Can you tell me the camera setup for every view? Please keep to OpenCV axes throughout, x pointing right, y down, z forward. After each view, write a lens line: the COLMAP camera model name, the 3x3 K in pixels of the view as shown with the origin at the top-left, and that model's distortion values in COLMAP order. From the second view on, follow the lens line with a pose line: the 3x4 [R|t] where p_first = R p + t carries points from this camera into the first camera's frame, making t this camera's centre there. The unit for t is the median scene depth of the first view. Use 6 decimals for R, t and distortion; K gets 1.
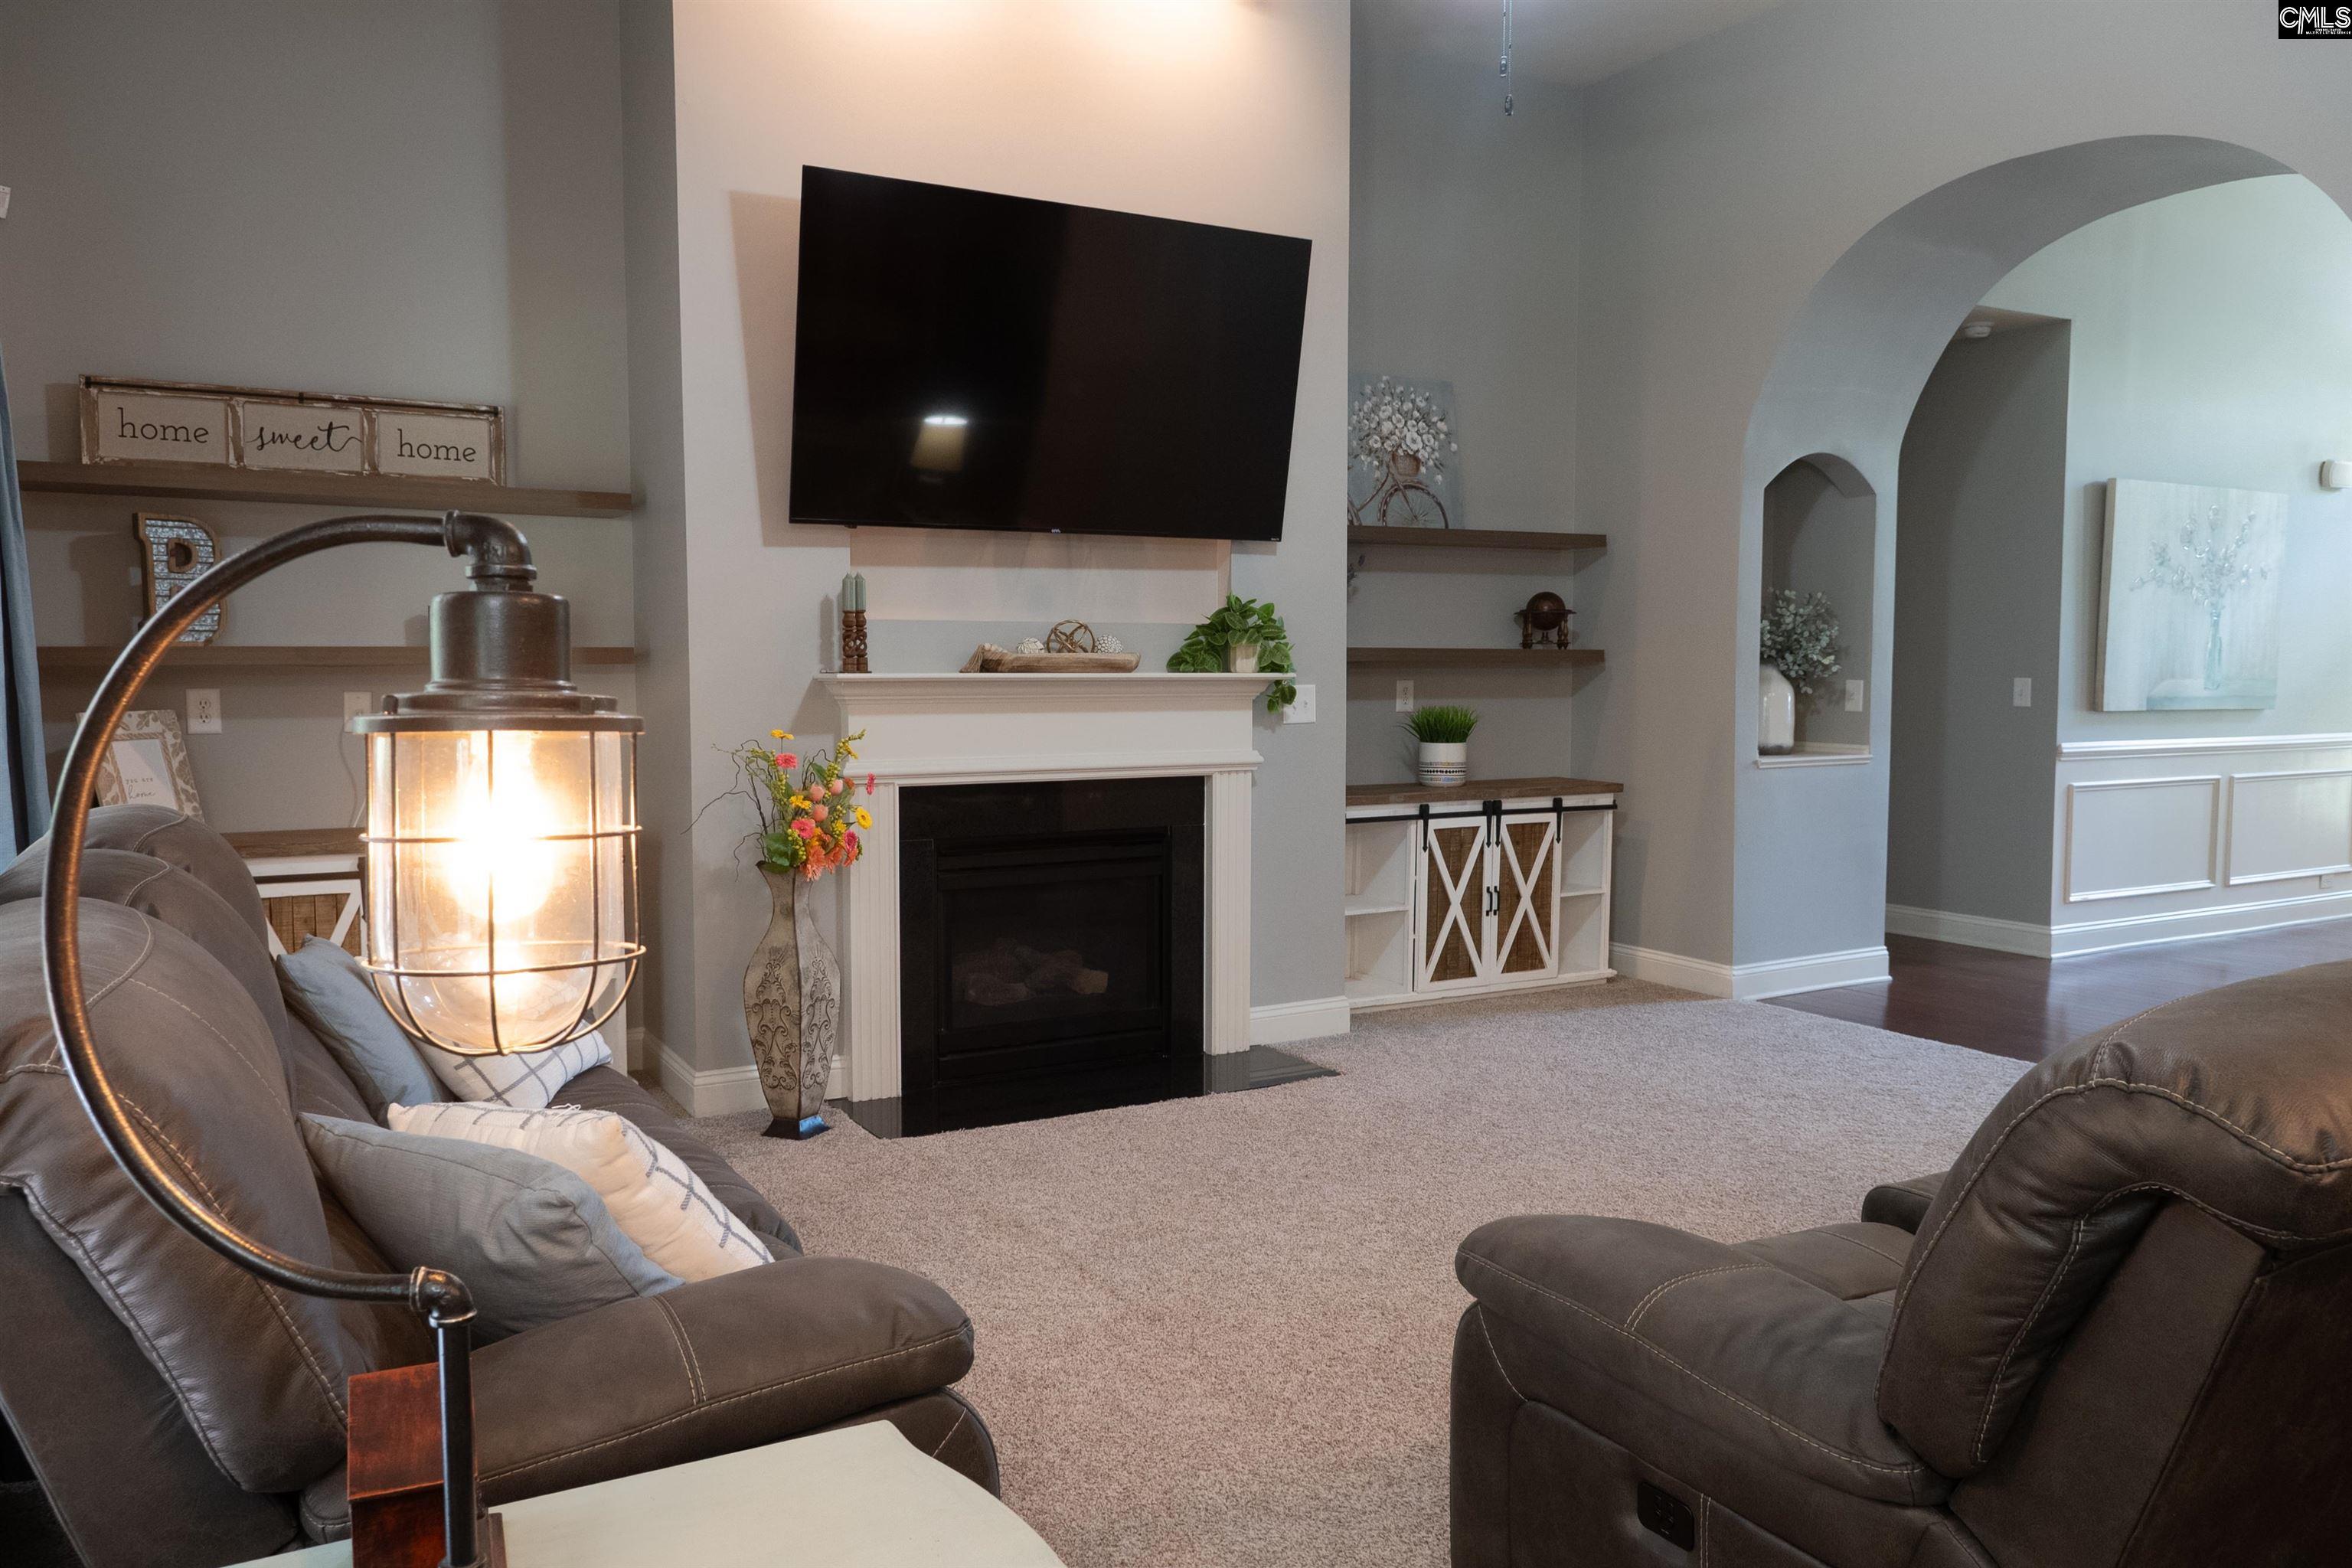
lens RADIAL K [[1724.3, 0, 1165.6], [0, 1724.3, 786.1], [0, 0, 1]] dist [0.005198, -0.005299]
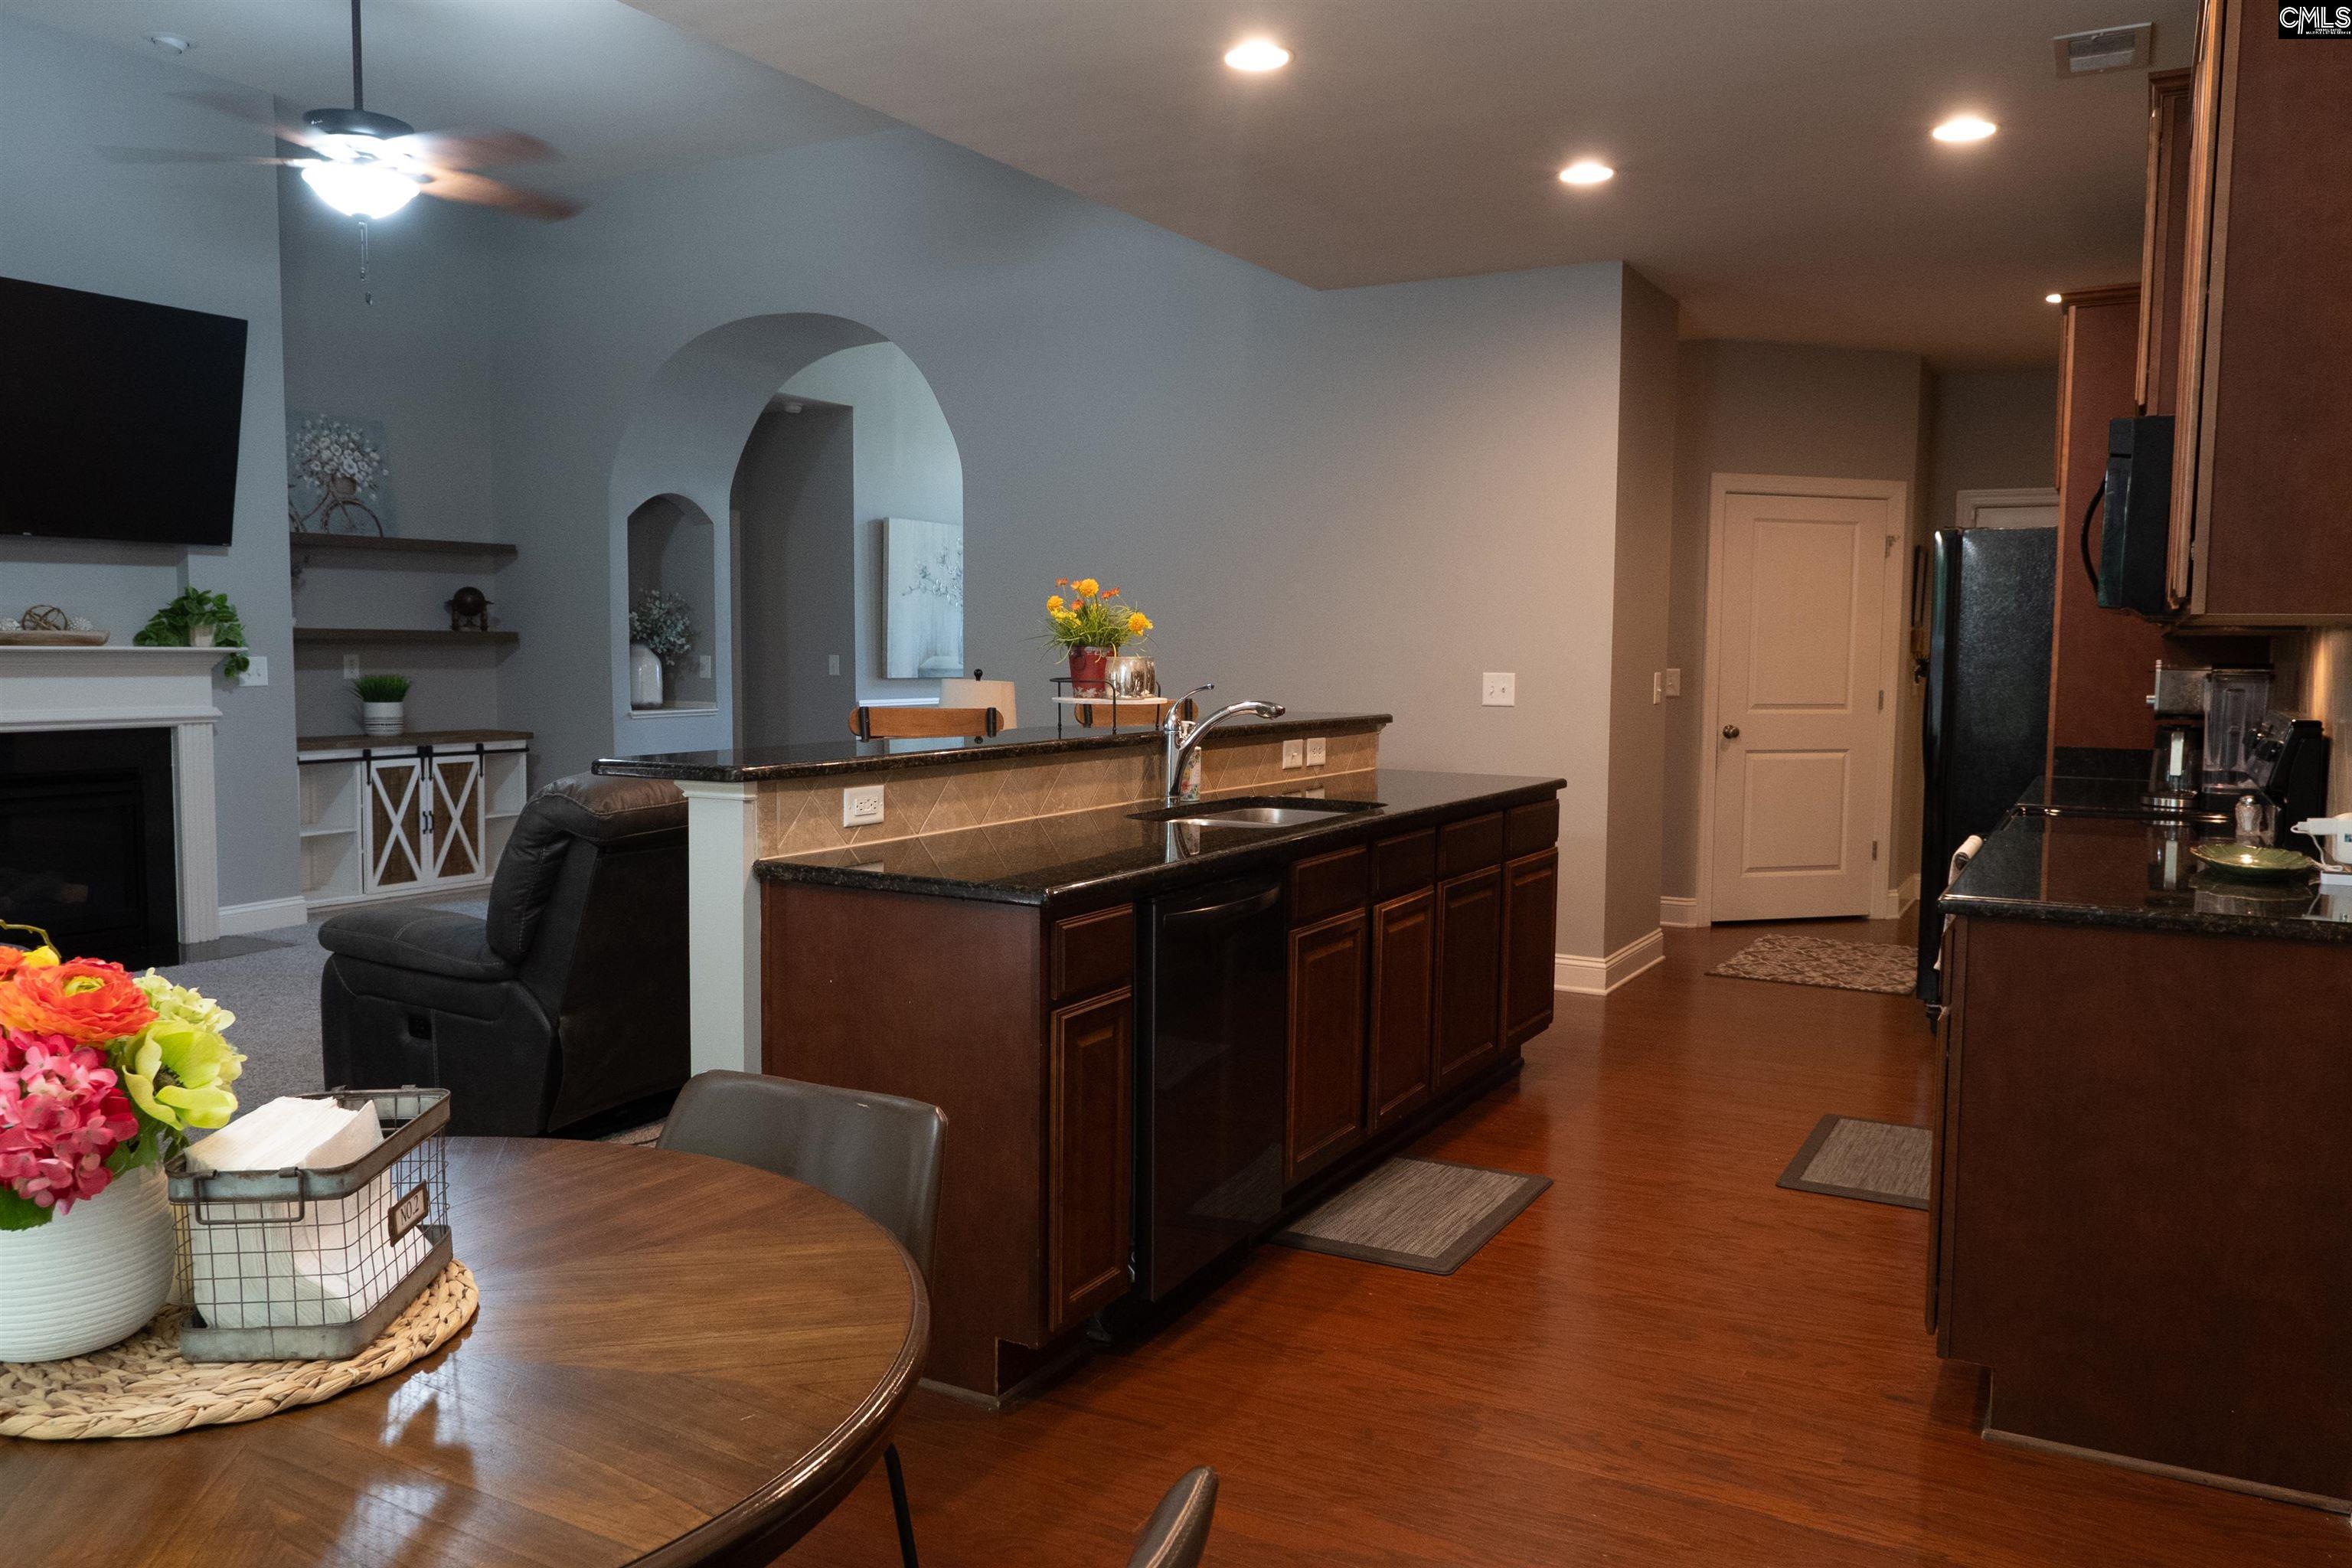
lens RADIAL K [[1724.3, 0, 1167.1], [0, 1724.3, 783.0], [0, 0, 1]] dist [0.005198, -0.005299]
pose [[0.855763, -0.033941, 0.516254, -0.007489], [0.029043, 0.999424, 0.017565, 0.035028], [-0.516553, -0.000038, 0.856256, -0.489754]]
